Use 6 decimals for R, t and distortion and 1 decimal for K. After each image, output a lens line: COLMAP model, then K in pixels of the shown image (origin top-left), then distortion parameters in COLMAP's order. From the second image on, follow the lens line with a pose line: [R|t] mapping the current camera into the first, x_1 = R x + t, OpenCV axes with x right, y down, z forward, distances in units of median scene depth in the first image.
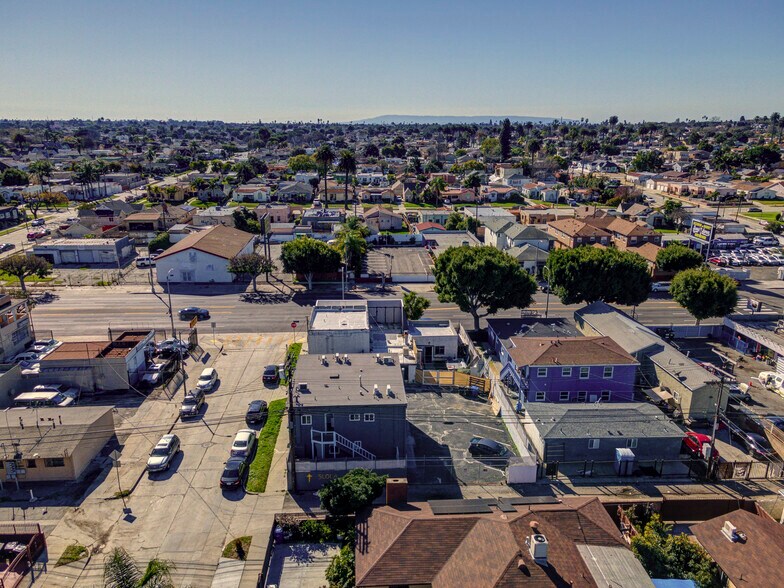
lens RADIAL K [[574.5, 0, 388.5], [0, 574.5, 291.8], [0, 0, 1]] dist [0.020144, 0.040745]
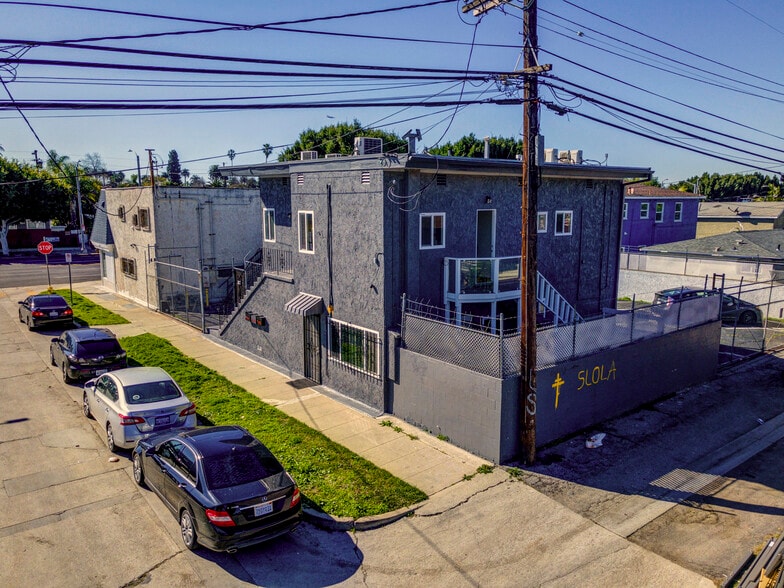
lens RADIAL K [[574.5, 0, 388.5], [0, 574.5, 291.8], [0, 0, 1]] dist [0.020144, 0.040745]
pose [[0.819142, -0.088659, 0.566697, -0.215568], [0.160017, 0.984080, -0.077342, 0.178430], [-0.550818, 0.154035, 0.820288, 0.511296]]
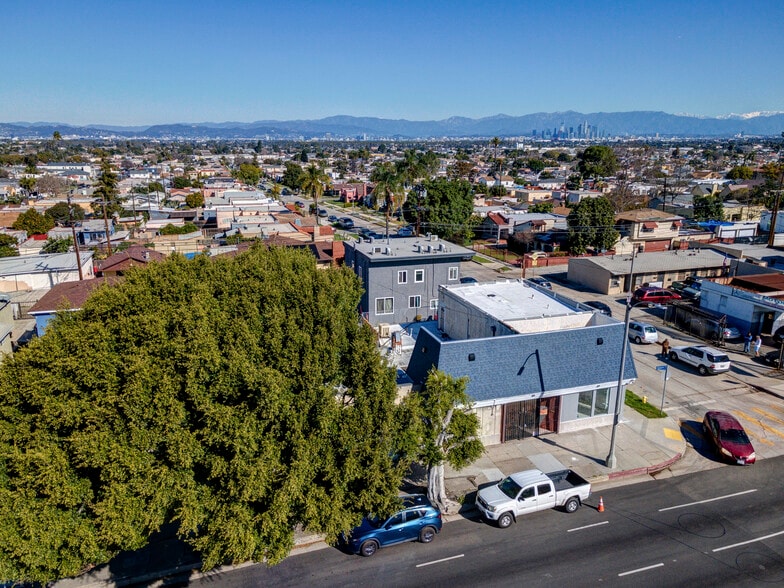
lens RADIAL K [[574.5, 0, 388.5], [0, 574.5, 291.8], [0, 0, 1]] dist [0.020144, 0.040745]
pose [[-0.967959, 0.059800, -0.243885, 0.157267], [-0.074027, 0.860113, 0.504703, -0.220100], [0.239950, 0.506586, -0.828127, 1.352955]]
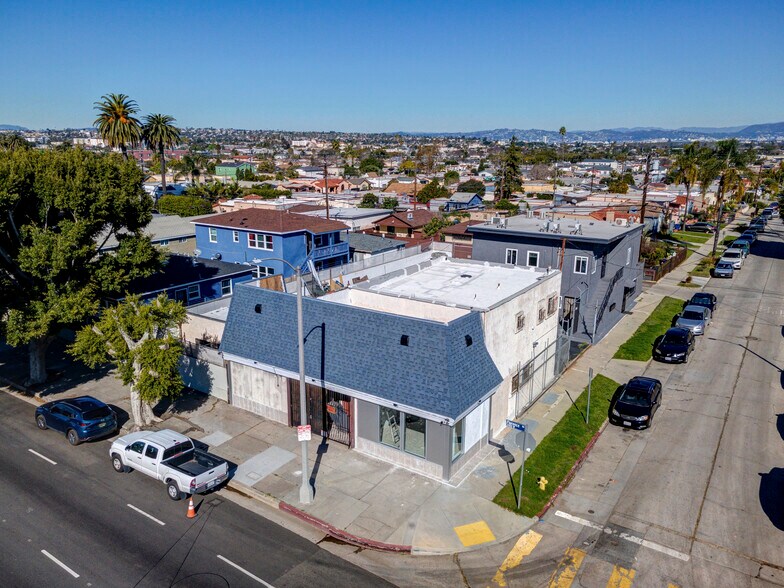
lens RADIAL K [[574.5, 0, 388.5], [0, 574.5, 291.8], [0, 0, 1]] dist [0.020144, 0.040745]
pose [[-0.792452, -0.158088, 0.589091, -0.269223], [0.166041, 0.873436, 0.457755, -0.133889], [-0.586898, 0.460563, -0.665907, 1.234055]]
